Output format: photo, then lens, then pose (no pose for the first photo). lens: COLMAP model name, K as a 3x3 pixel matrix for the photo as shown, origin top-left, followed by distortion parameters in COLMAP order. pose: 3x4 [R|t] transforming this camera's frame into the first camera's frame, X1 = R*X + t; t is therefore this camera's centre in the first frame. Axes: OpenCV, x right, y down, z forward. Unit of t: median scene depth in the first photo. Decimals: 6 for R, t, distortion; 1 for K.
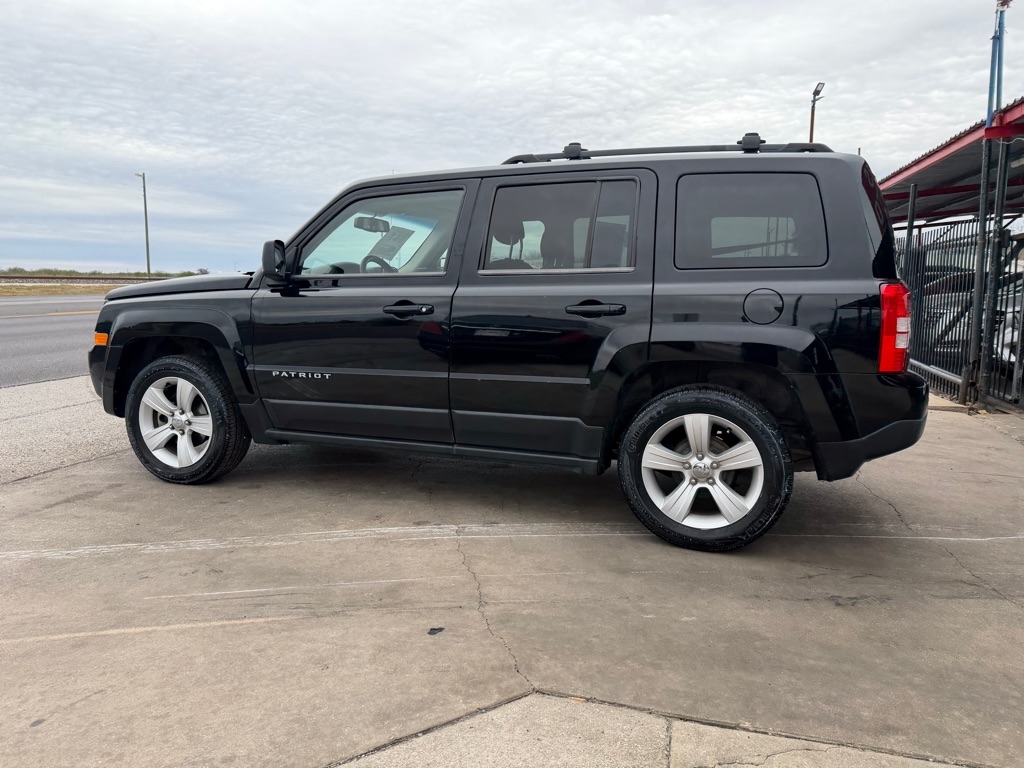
lens RADIAL K [[715.8, 0, 514.9], [0, 715.8, 374.9], [0, 0, 1]] dist [0.051113, -0.067207]
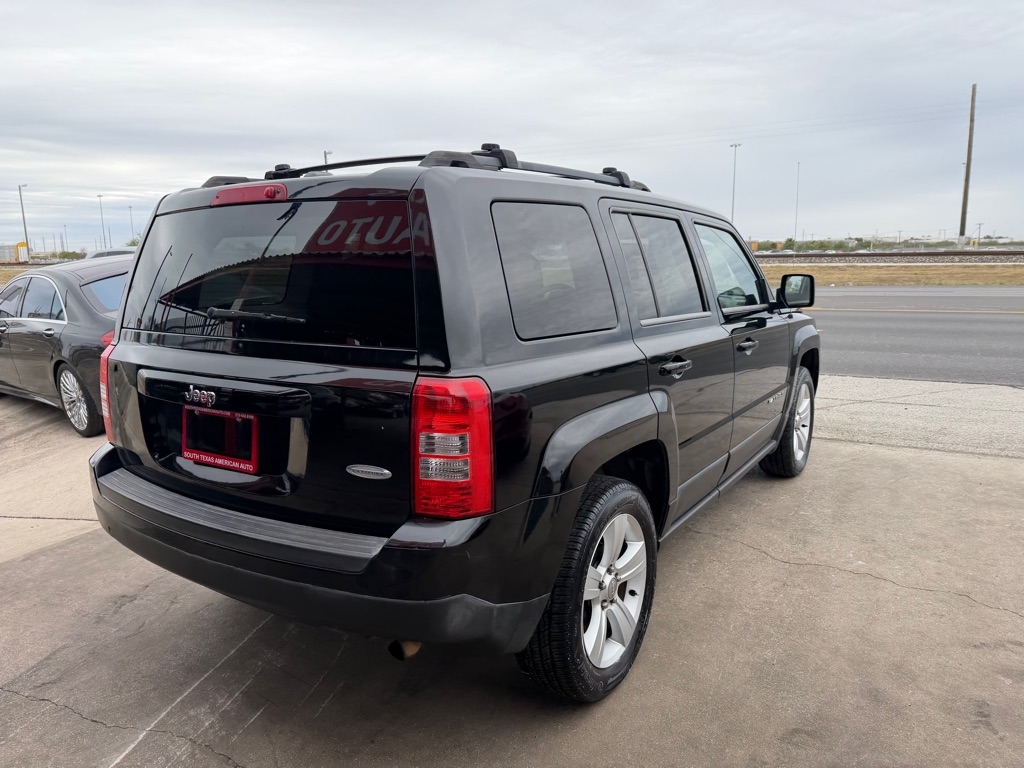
lens RADIAL K [[723.3, 0, 507.7], [0, 723.3, 376.5], [0, 0, 1]] dist [0.018665, -0.025558]
pose [[-0.251660, 0.150583, -0.956029, 1.151931], [-0.112111, 0.976636, 0.183340, -0.278652], [0.961300, 0.153321, -0.228898, 1.520894]]
